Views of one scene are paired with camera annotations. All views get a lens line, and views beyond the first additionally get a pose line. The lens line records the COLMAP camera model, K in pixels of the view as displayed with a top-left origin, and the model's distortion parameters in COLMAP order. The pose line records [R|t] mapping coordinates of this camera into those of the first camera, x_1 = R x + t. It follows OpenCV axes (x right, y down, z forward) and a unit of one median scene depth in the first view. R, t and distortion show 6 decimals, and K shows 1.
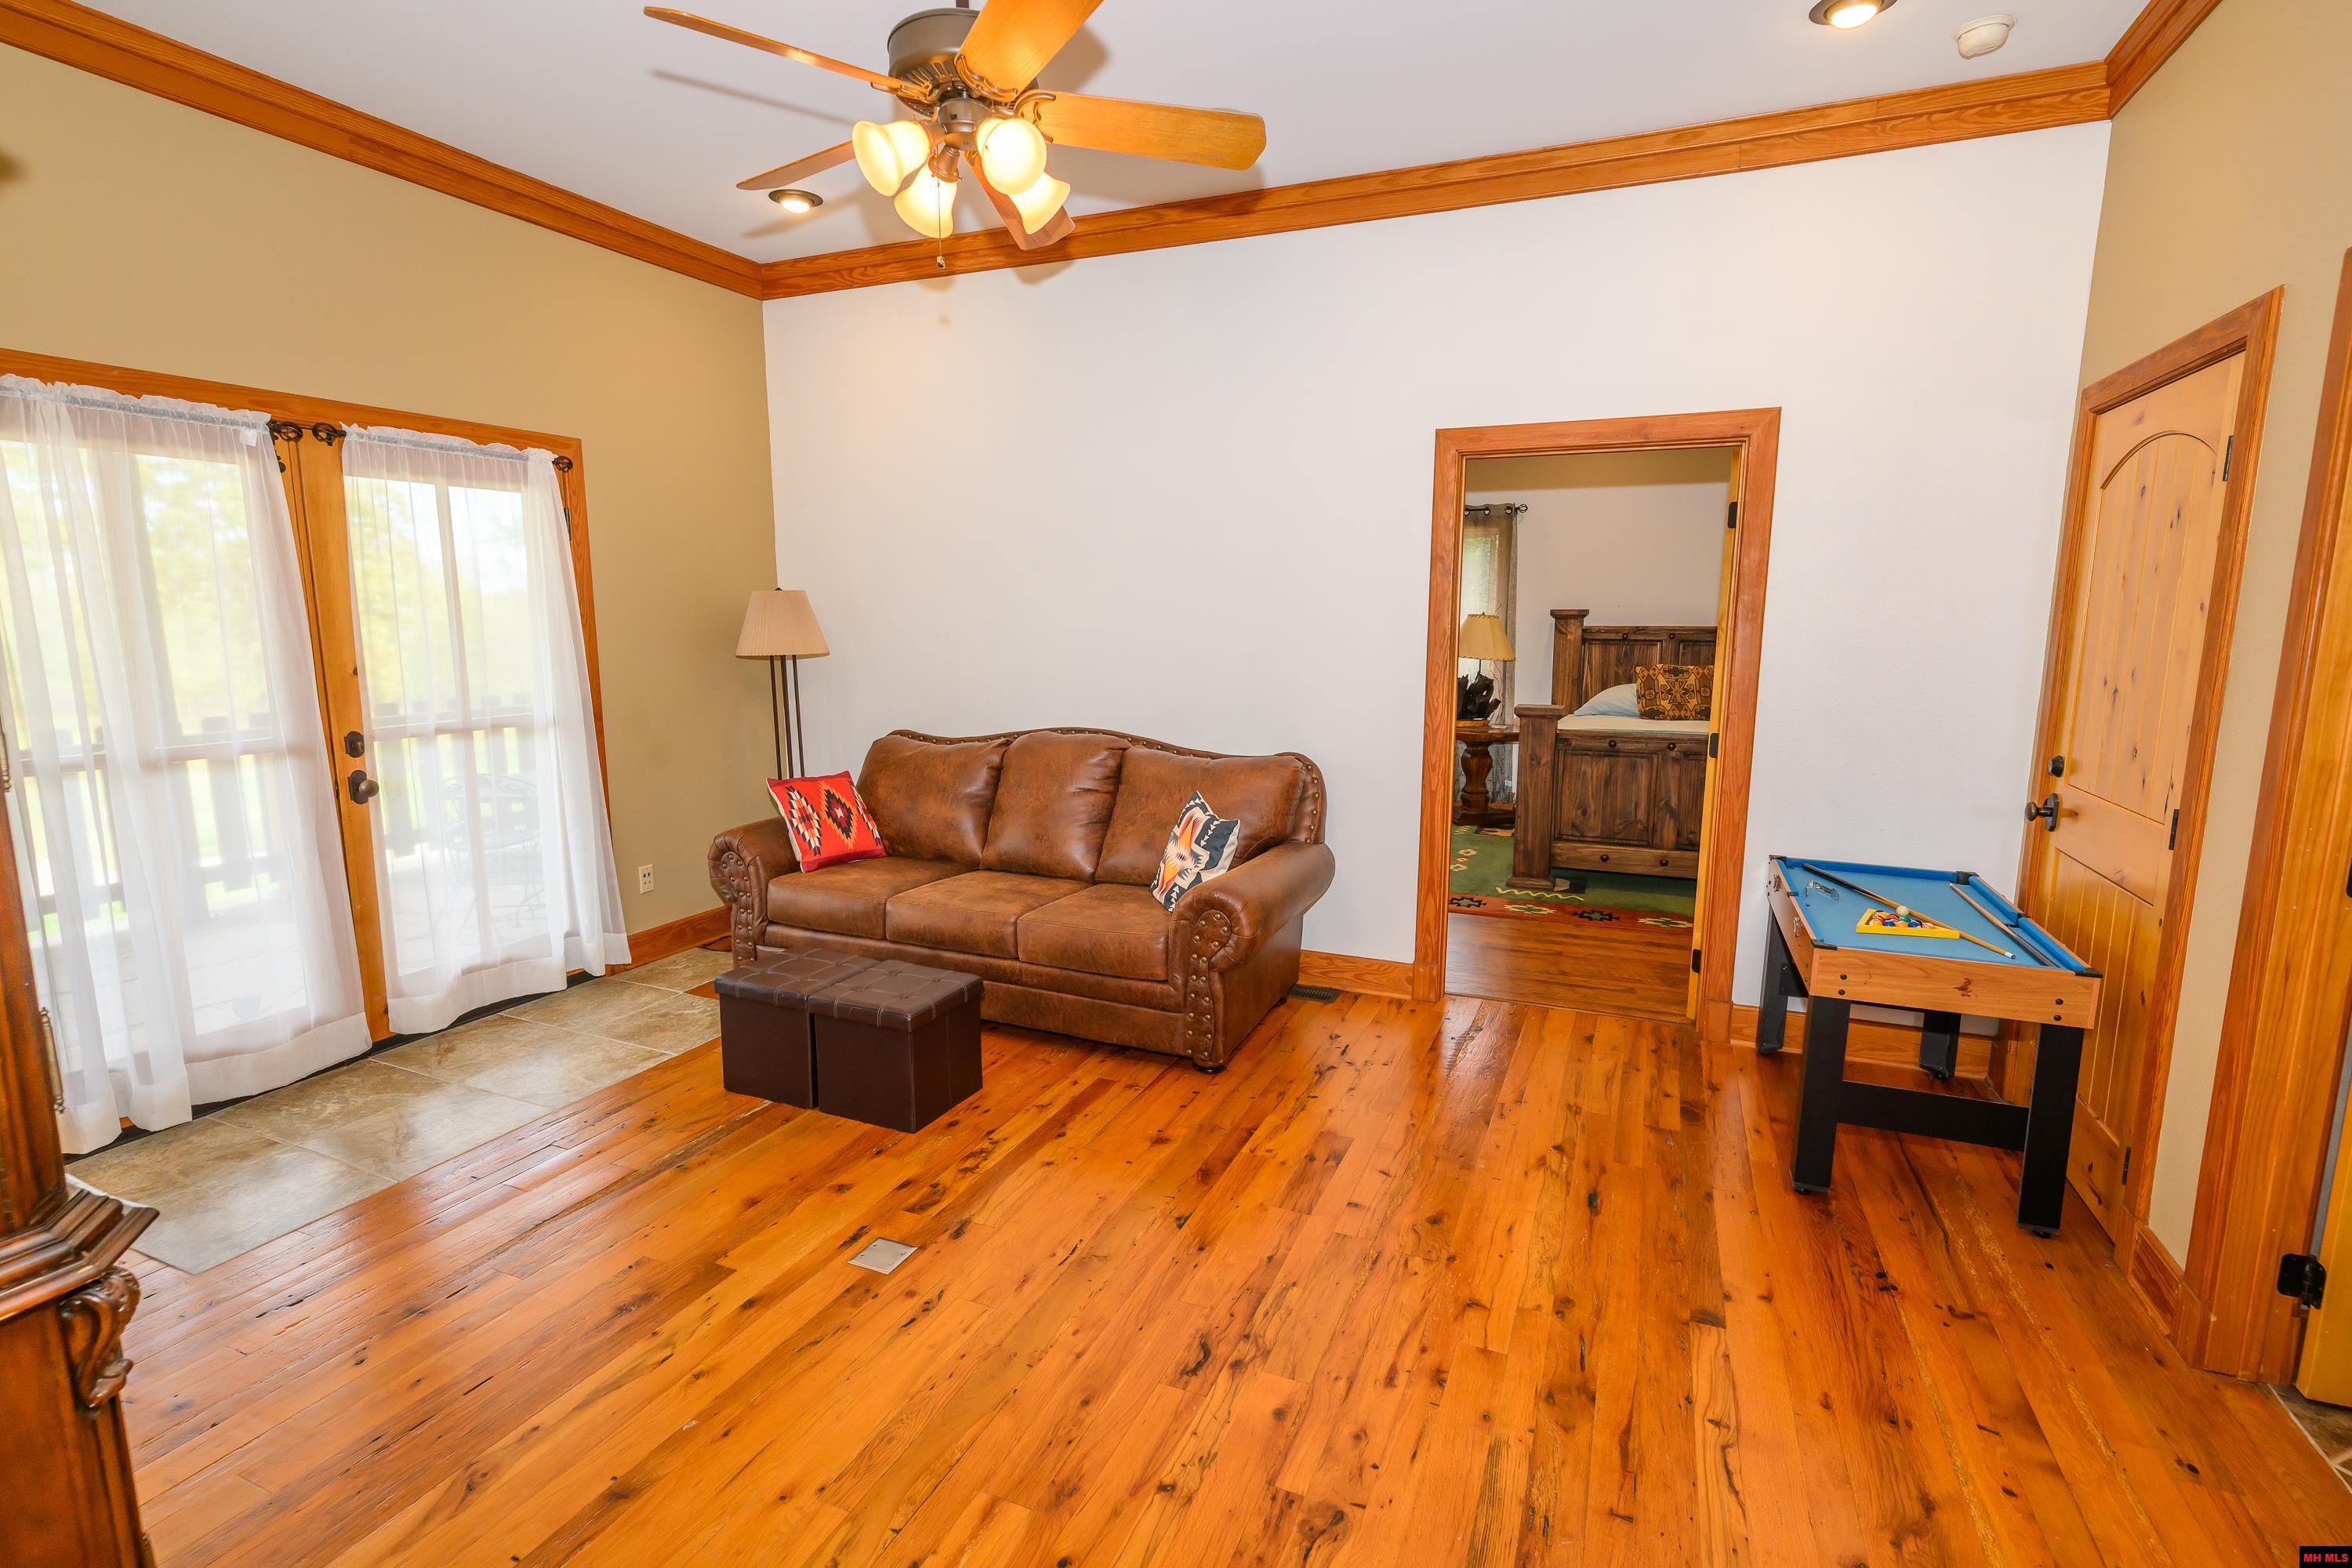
lens RADIAL K [[1117.0, 0, 1177.1], [0, 1117.0, 785.8], [0, 0, 1]] dist [-0.001308, 0.002139]
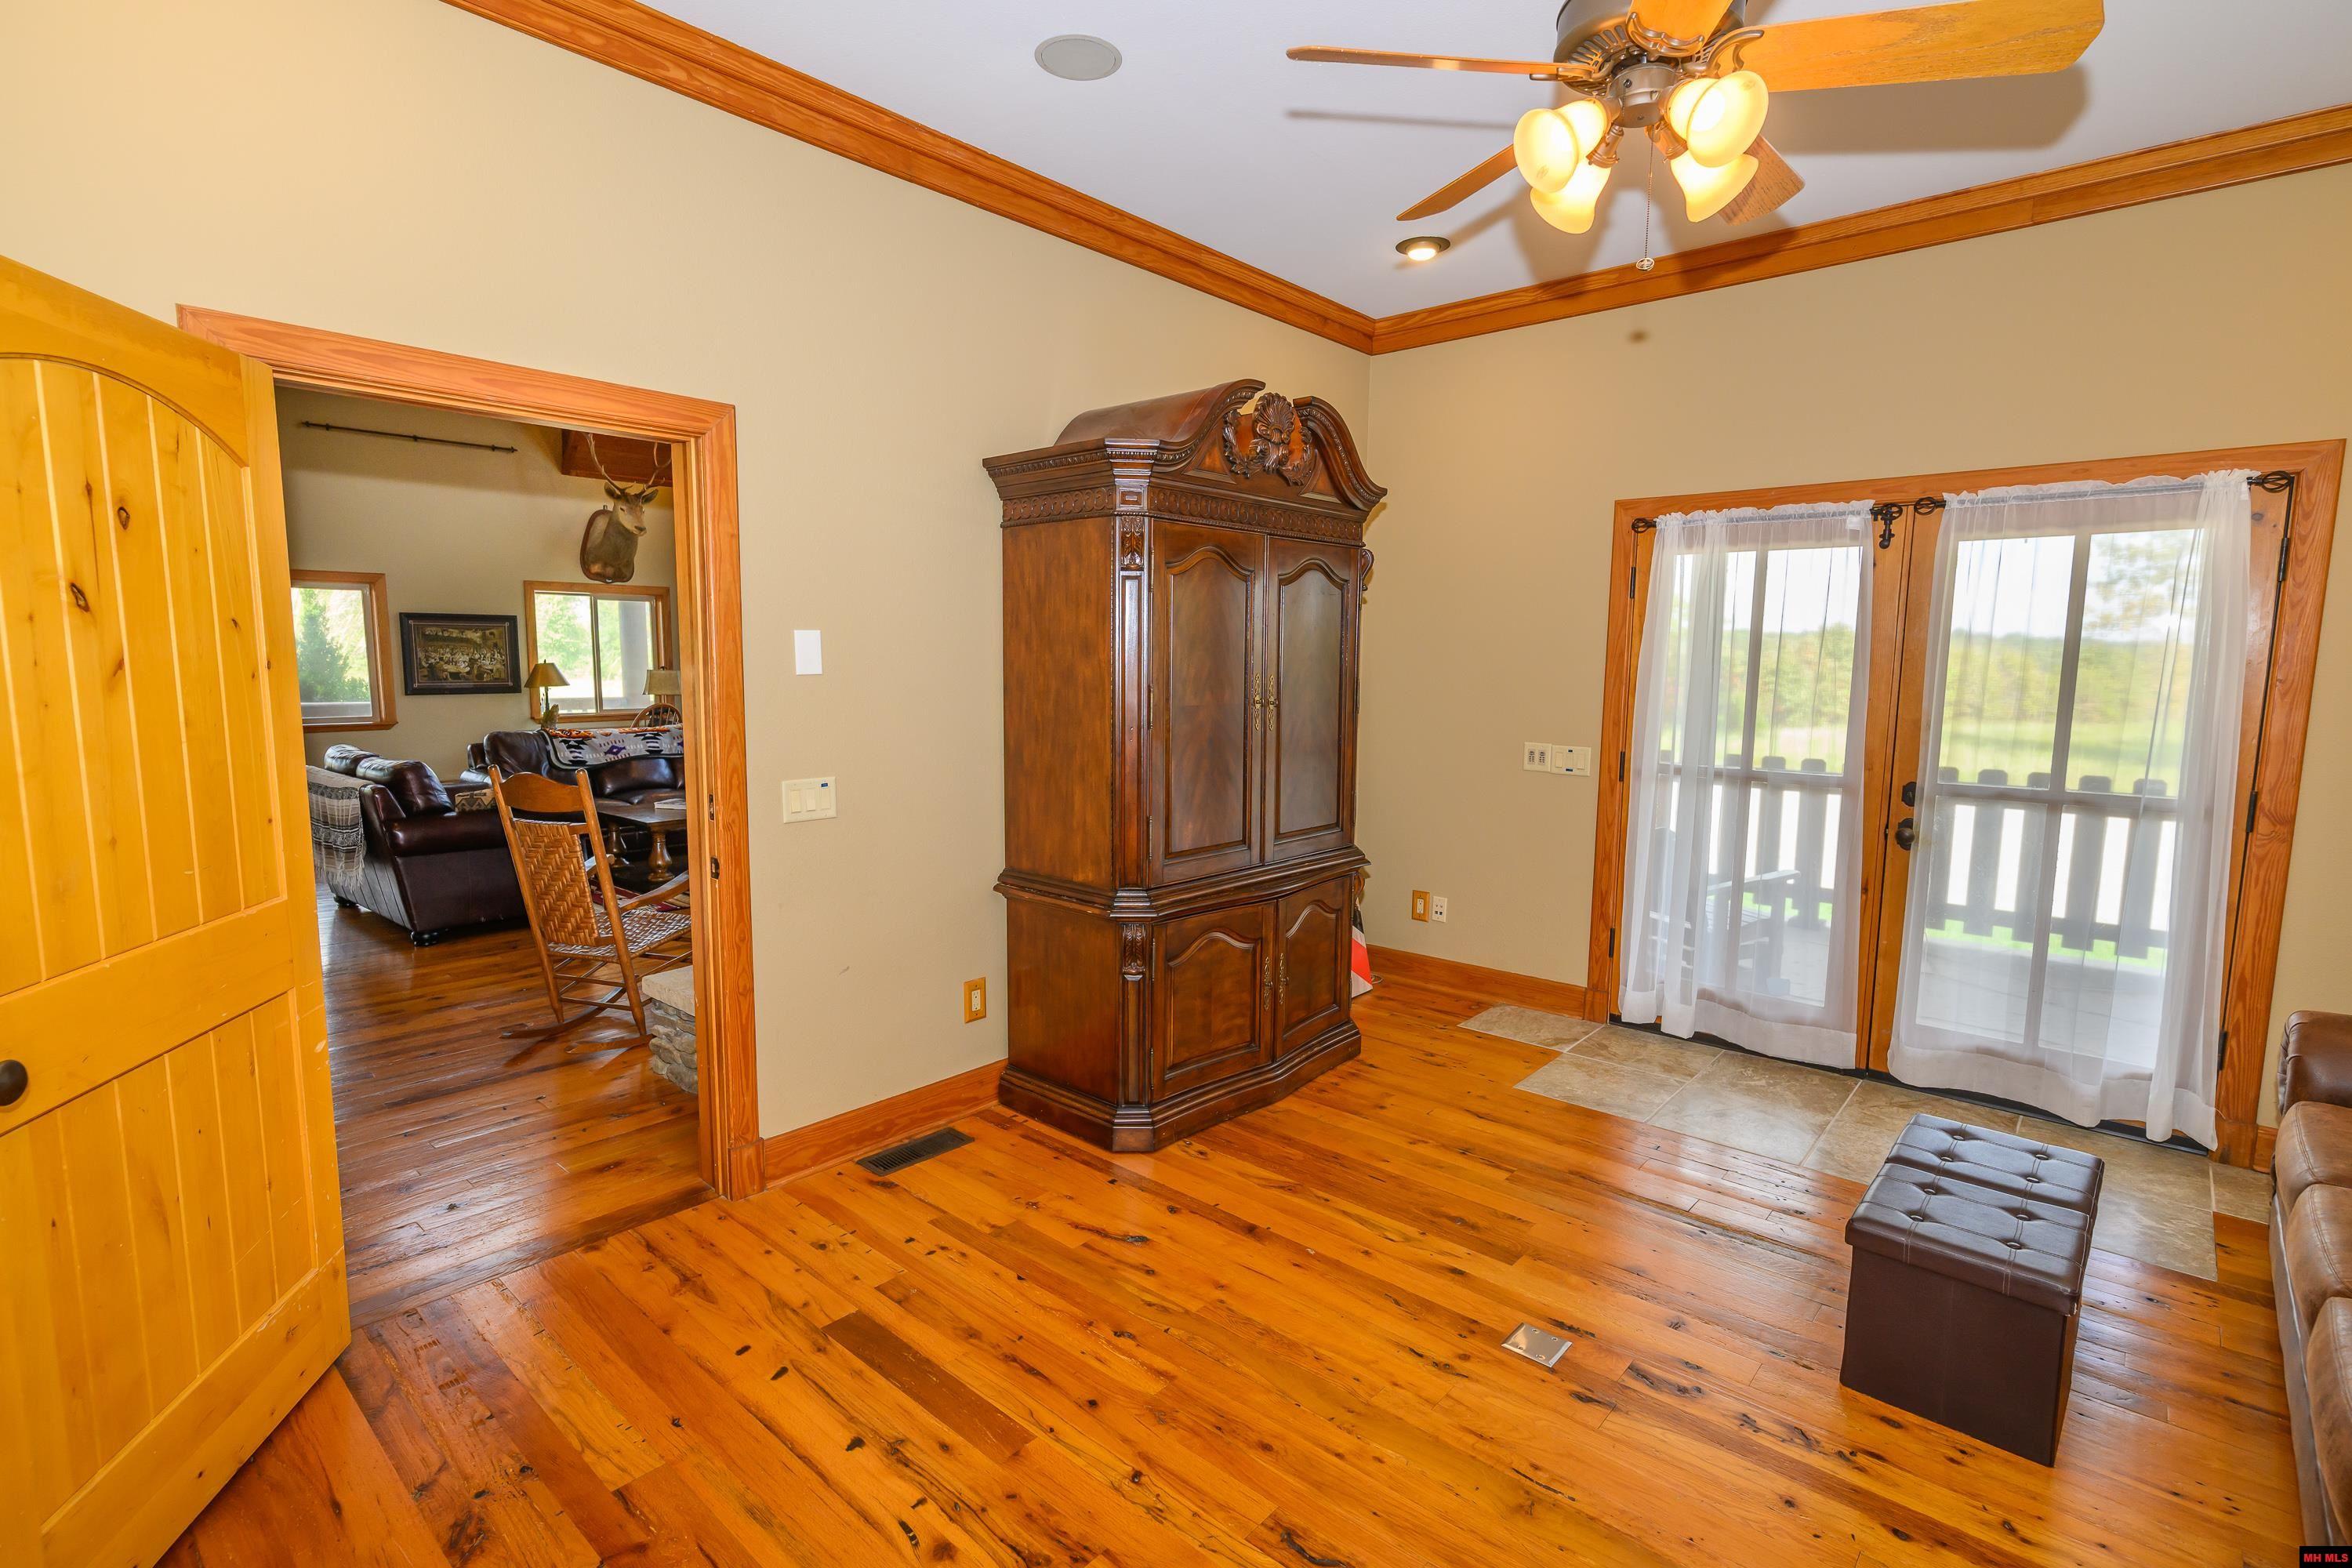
lens RADIAL K [[1117.0, 0, 1163.4], [0, 1117.0, 788.5], [0, 0, 1]] dist [-0.001308, 0.002139]
pose [[-0.324392, 0.106133, -0.939950, 0.551387], [-0.157992, 0.973648, 0.164463, -0.116718], [0.932635, 0.201855, -0.299076, 0.726471]]
